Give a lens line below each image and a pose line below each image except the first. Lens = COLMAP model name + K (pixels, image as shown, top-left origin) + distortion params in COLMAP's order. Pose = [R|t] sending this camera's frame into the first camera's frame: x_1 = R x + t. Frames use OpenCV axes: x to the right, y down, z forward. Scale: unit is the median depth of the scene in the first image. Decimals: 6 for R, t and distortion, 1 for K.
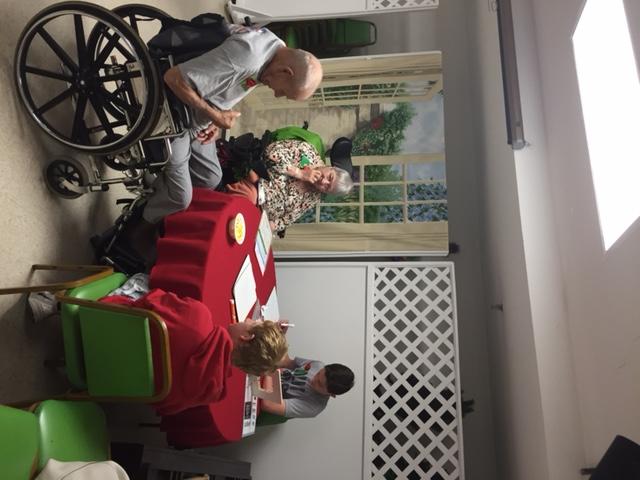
lens RADIAL K [[540.7, 0, 319.3], [0, 540.7, 242.0], [0, 0, 1]] dist [0.067197, -0.105128]
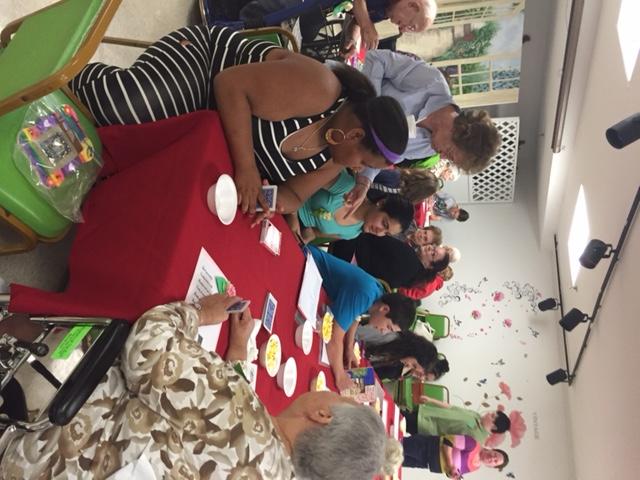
lens RADIAL K [[540.7, 0, 319.9], [0, 540.7, 243.2], [0, 0, 1]] dist [0.067197, -0.105128]
pose [[0.954076, -0.170511, -0.246303, 0.003115], [0.273990, 0.164274, 0.947599, -1.524052], [-0.121114, -0.971566, 0.203448, 0.307343]]
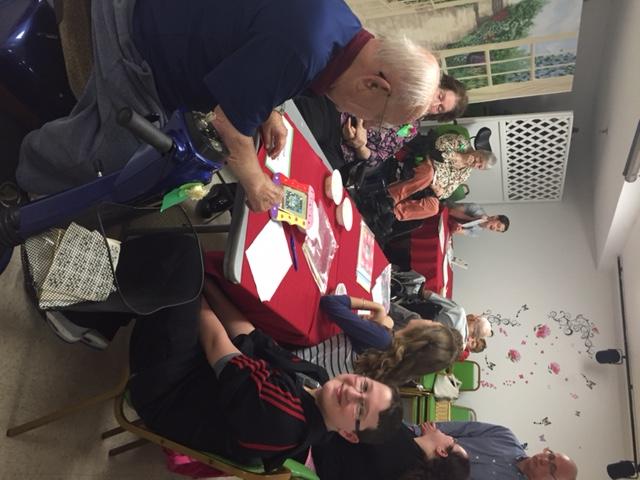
lens RADIAL K [[540.7, 0, 318.8], [0, 540.7, 238.2], [0, 0, 1]] dist [0.067197, -0.105128]
pose [[0.926852, -0.177990, -0.330553, 0.063719], [0.338018, 0.012495, 0.941057, -1.185934], [-0.163368, -0.983953, 0.071745, 0.650464]]
